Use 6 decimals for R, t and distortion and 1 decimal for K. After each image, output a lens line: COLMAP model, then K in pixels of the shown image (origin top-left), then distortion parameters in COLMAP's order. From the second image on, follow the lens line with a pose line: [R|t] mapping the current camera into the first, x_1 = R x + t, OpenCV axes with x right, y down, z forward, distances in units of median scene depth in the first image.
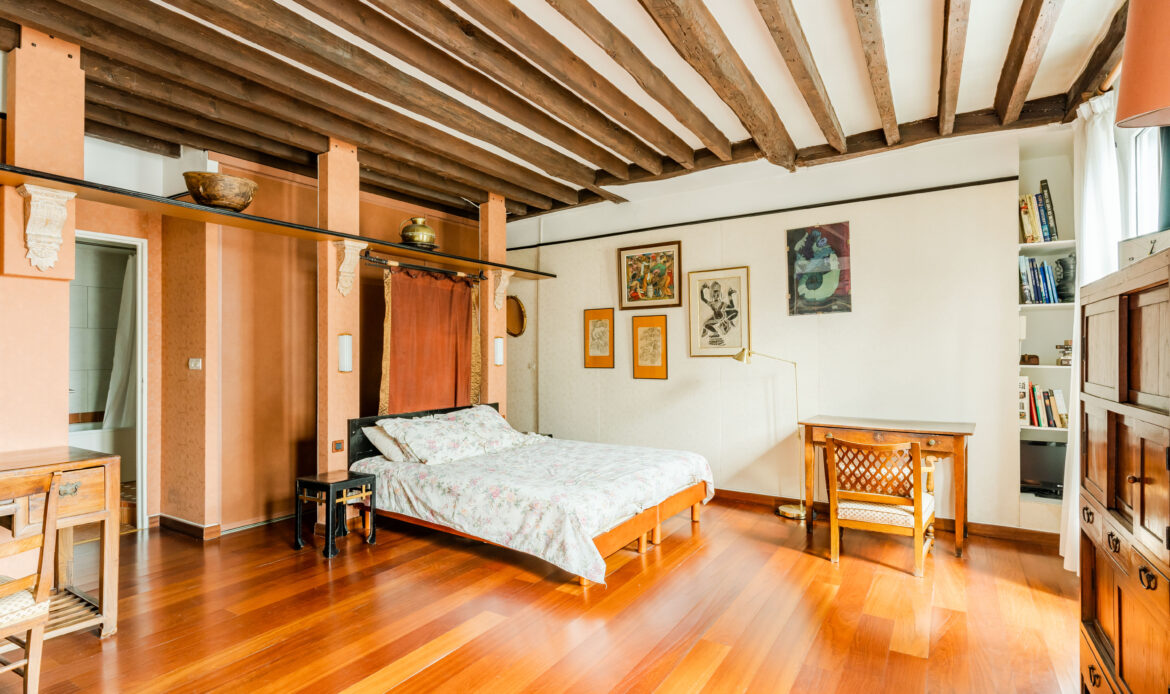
lens RADIAL K [[588.3, 0, 585.4], [0, 588.3, 354.9], [0, 0, 1]] dist [0.000652, -0.000837]
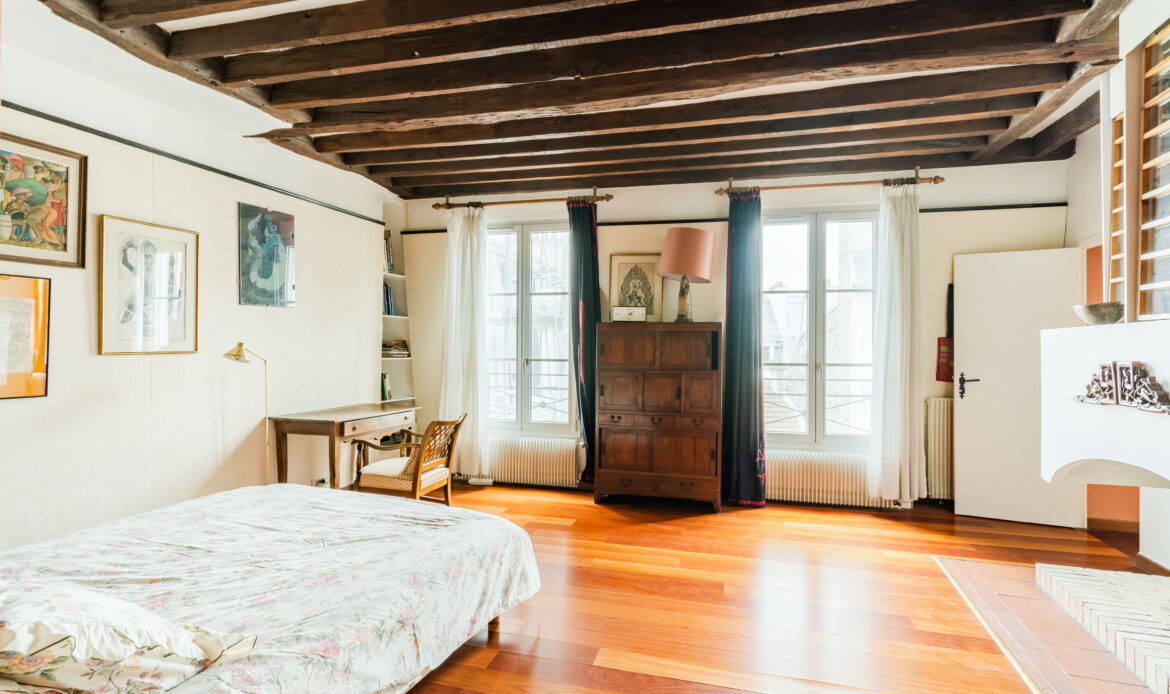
lens RADIAL K [[588.3, 0, 576.8], [0, 588.3, 342.7], [0, 0, 1]] dist [0.000652, -0.000837]
pose [[-0.281411, 0.007228, 0.959560, -0.692346], [-0.006132, 0.999938, -0.009331, -0.008622], [-0.959568, -0.008510, -0.281349, 0.902855]]
